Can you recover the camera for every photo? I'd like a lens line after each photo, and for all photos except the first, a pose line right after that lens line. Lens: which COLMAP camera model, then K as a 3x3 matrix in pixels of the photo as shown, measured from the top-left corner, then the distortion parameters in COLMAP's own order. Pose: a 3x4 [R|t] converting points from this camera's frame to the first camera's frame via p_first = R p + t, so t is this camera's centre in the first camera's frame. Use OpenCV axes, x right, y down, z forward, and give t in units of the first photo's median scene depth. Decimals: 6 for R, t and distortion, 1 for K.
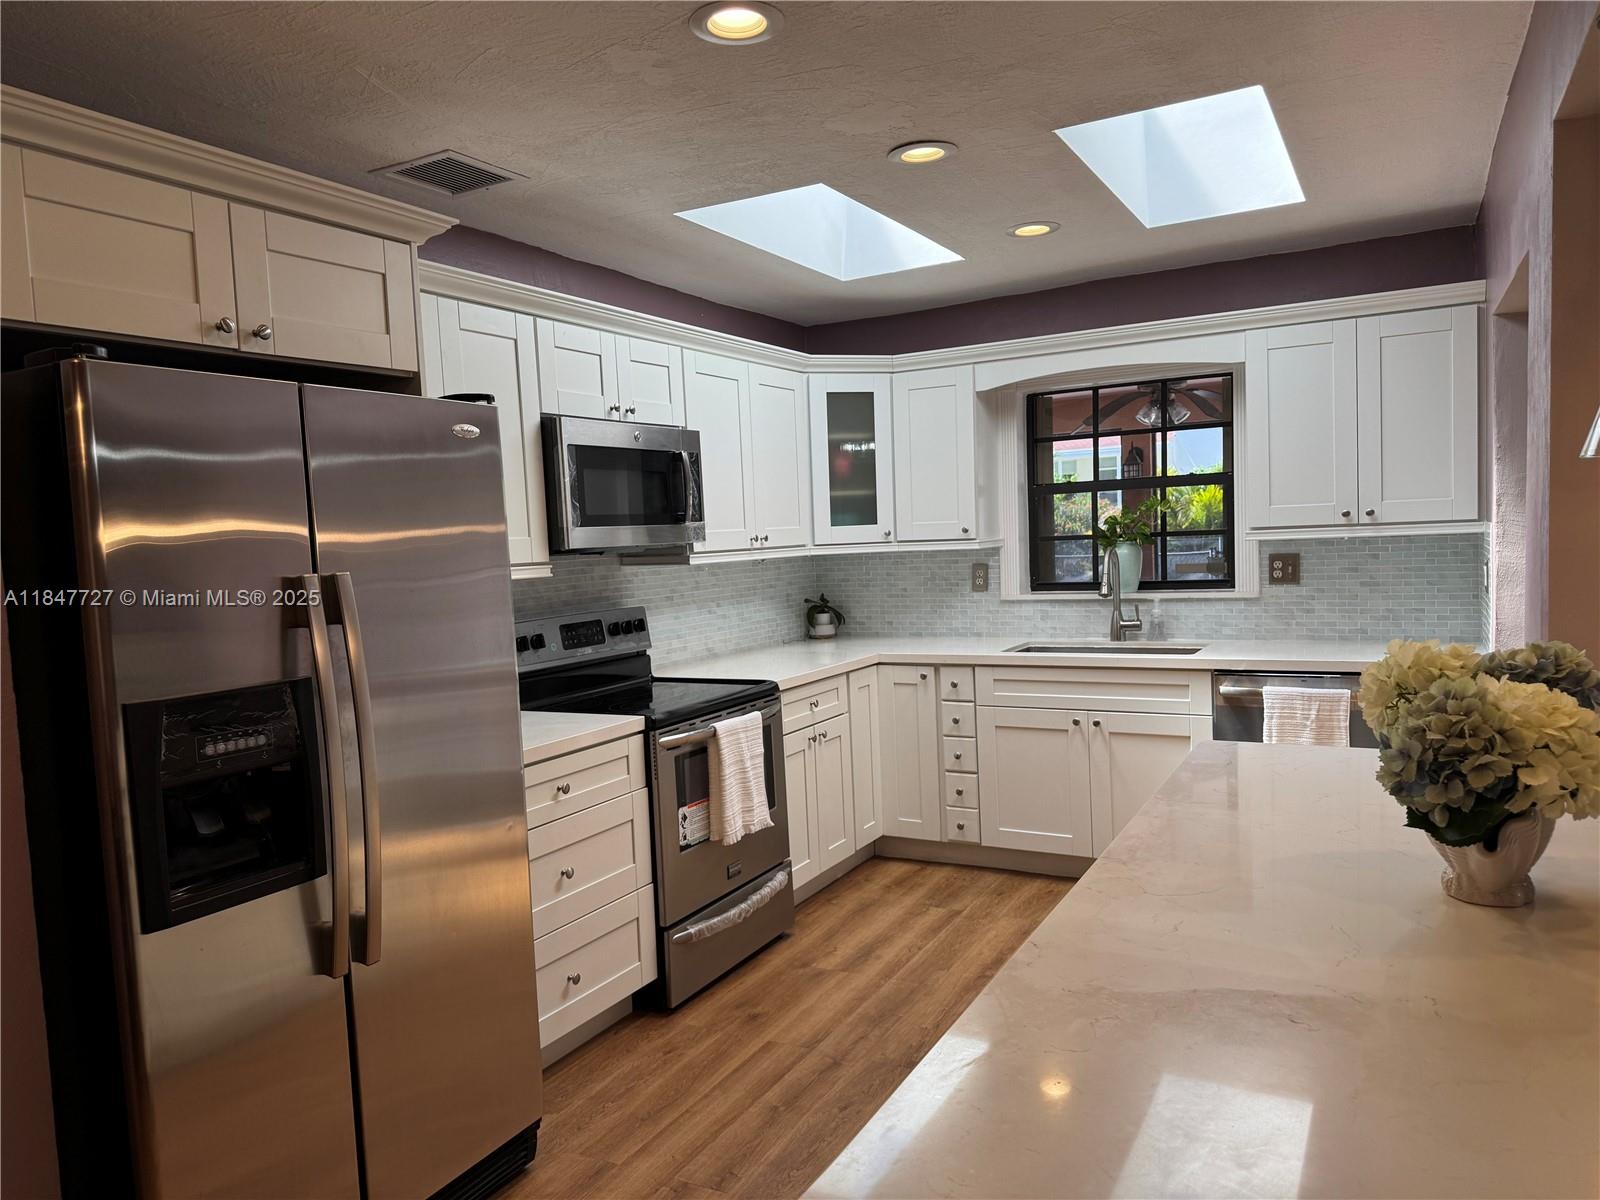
lens RADIAL K [[1124.2, 0, 798.2], [0, 1124.2, 618.2], [0, 0, 1]] dist [0.003529, -0.003579]
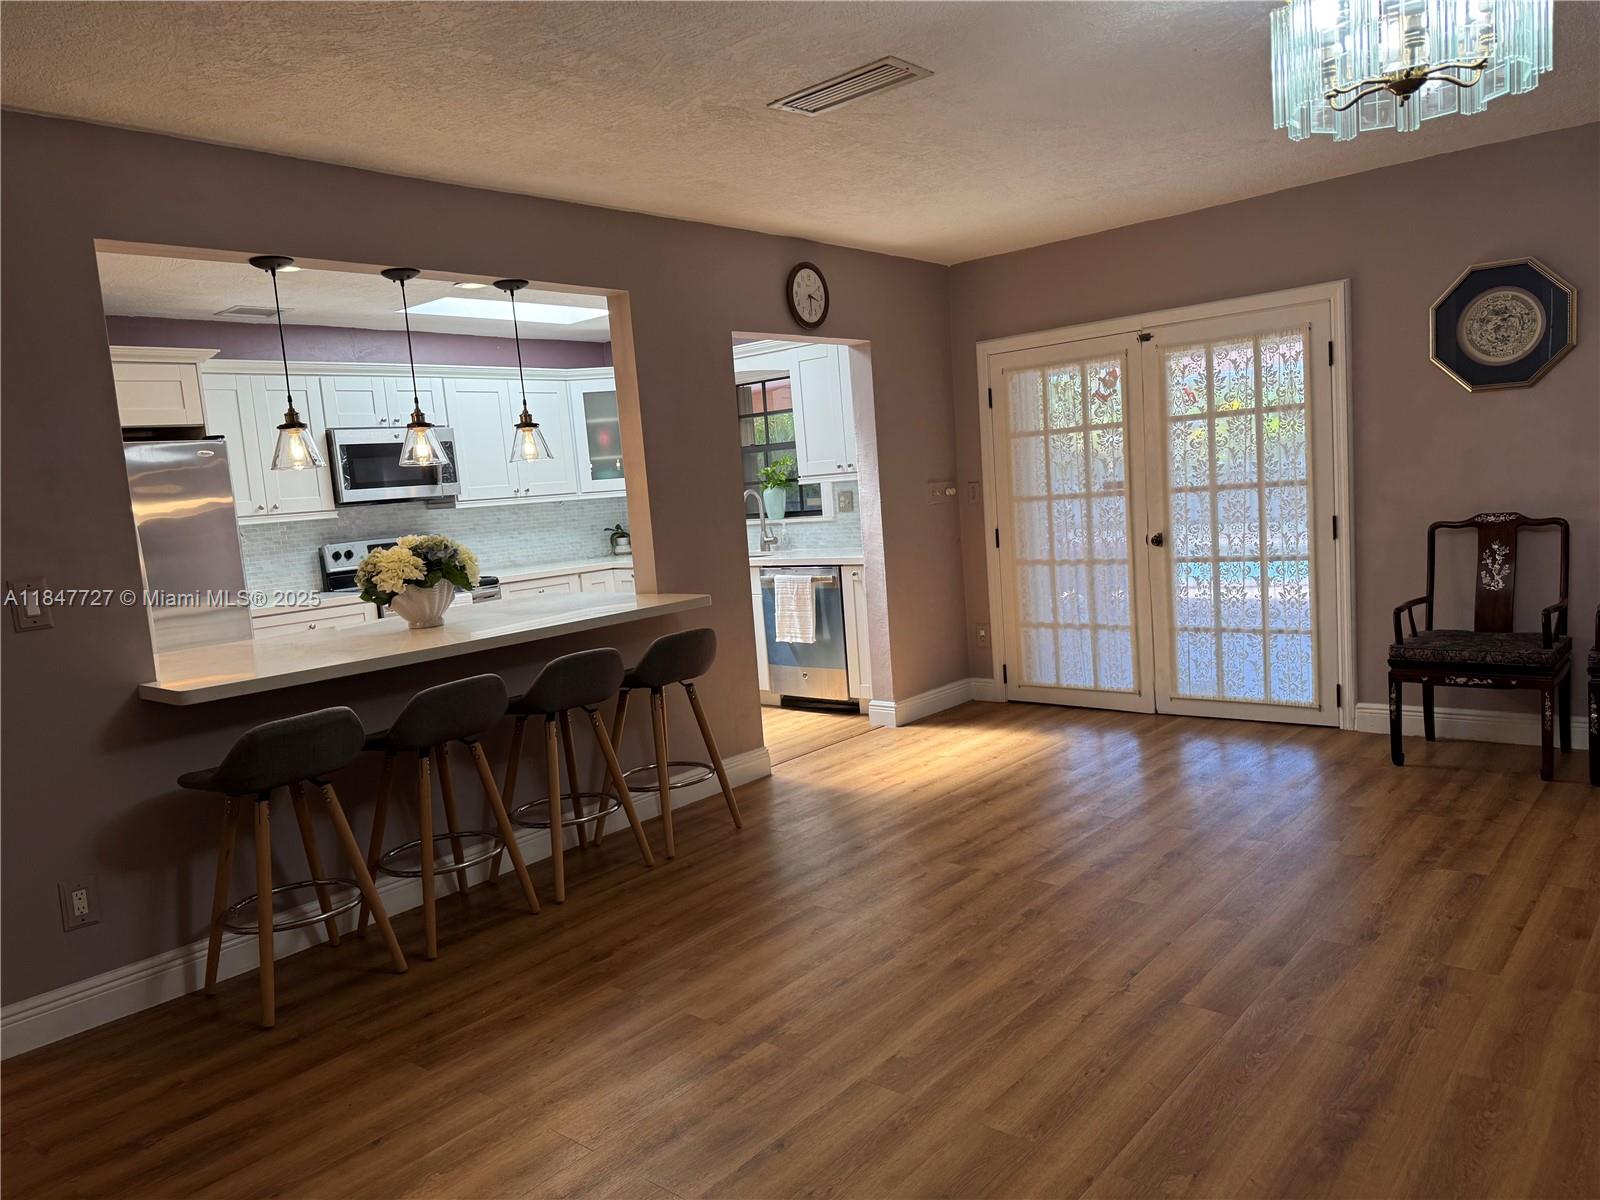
lens RADIAL K [[1124.2, 0, 798.2], [0, 1124.2, 618.2], [0, 0, 1]] dist [0.003529, -0.003579]
pose [[0.979594, -0.004137, -0.200946, 0.668474], [0.015761, 0.998291, 0.056281, 0.026580], [0.200369, -0.058300, 0.977984, -0.492226]]
